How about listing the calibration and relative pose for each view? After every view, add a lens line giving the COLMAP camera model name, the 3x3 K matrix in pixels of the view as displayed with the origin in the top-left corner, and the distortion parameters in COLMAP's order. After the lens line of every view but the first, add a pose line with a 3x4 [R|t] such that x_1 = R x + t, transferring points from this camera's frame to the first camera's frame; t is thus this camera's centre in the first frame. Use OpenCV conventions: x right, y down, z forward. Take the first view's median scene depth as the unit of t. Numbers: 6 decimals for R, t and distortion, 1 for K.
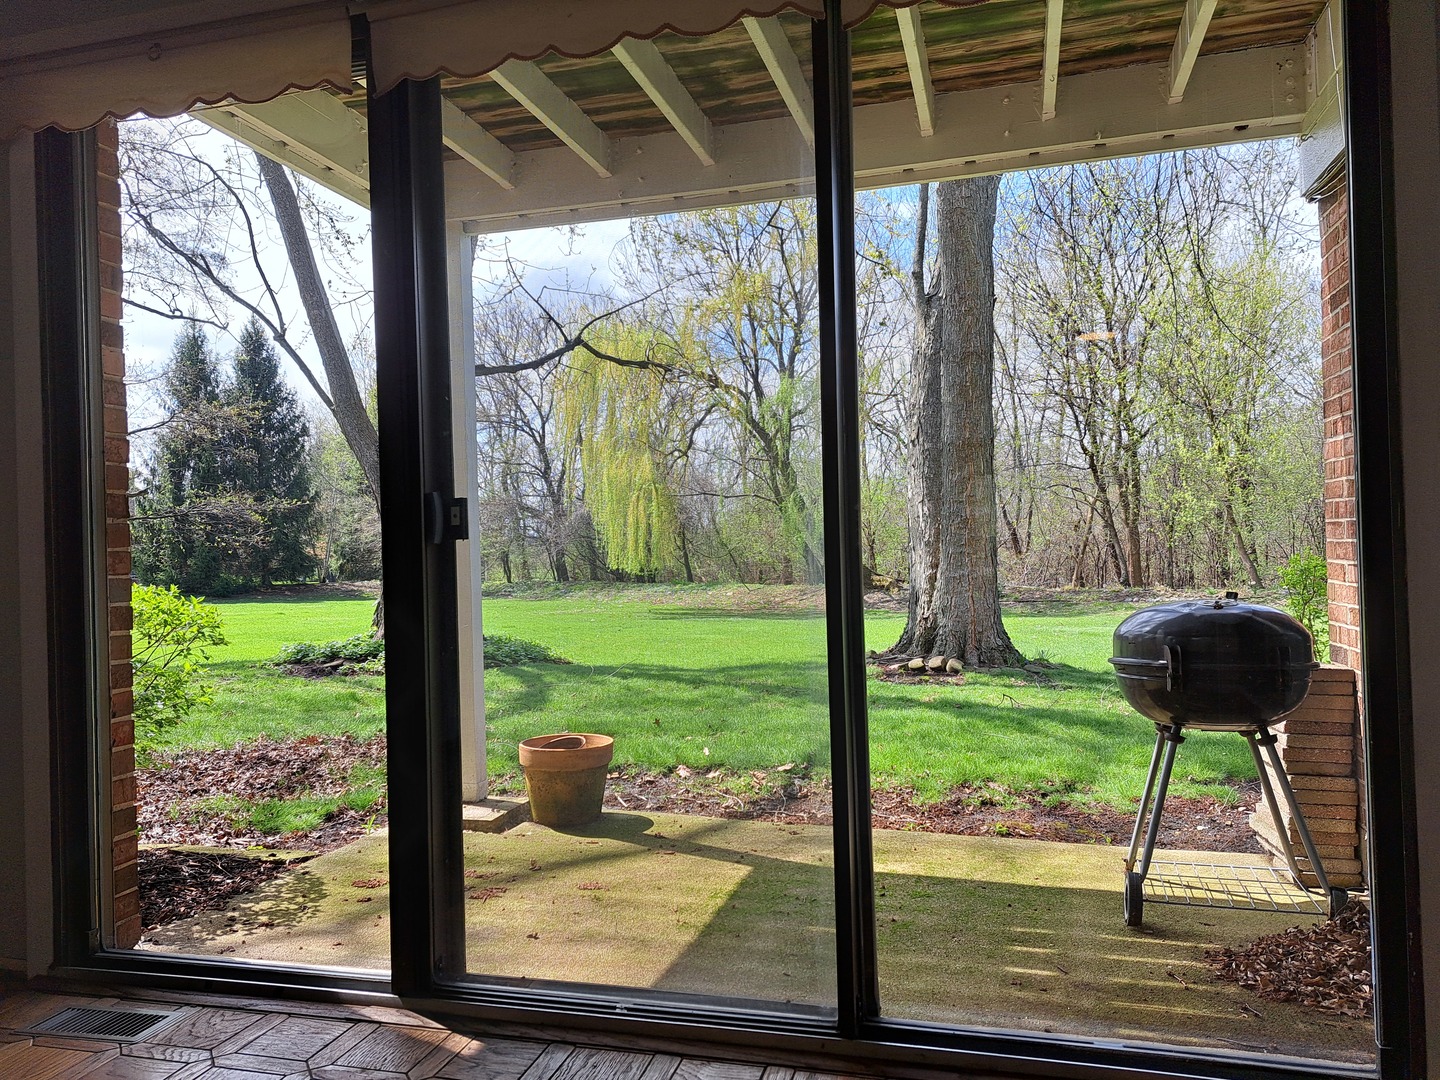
lens RADIAL K [[1020.2, 0, 720.0], [0, 1020.2, 540.0], [0, 0, 1]] dist [-0.000197, -0.000101]
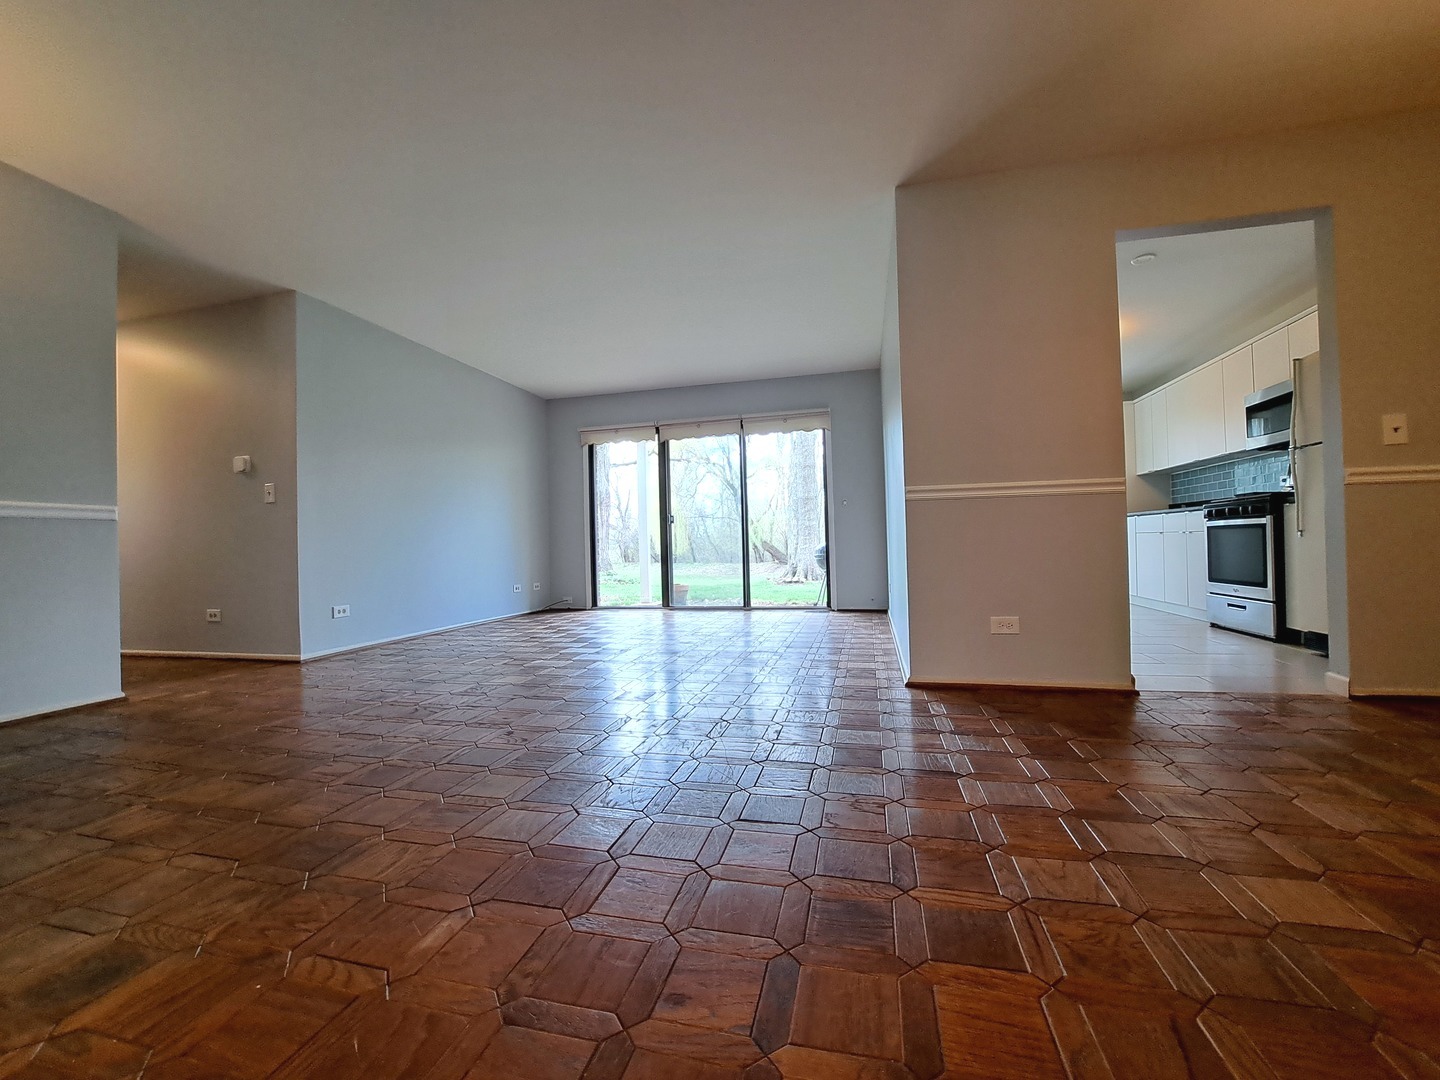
lens RADIAL K [[578.0, 0, 720.0], [0, 578.0, 540.0], [0, 0, 1]] dist [-0.000541, -0.000015]
pose [[0.999790, -0.000659, 0.020461, -0.018279], [0.000770, 0.999985, -0.005412, 0.026477], [-0.020457, 0.005426, 0.999776, -0.512541]]
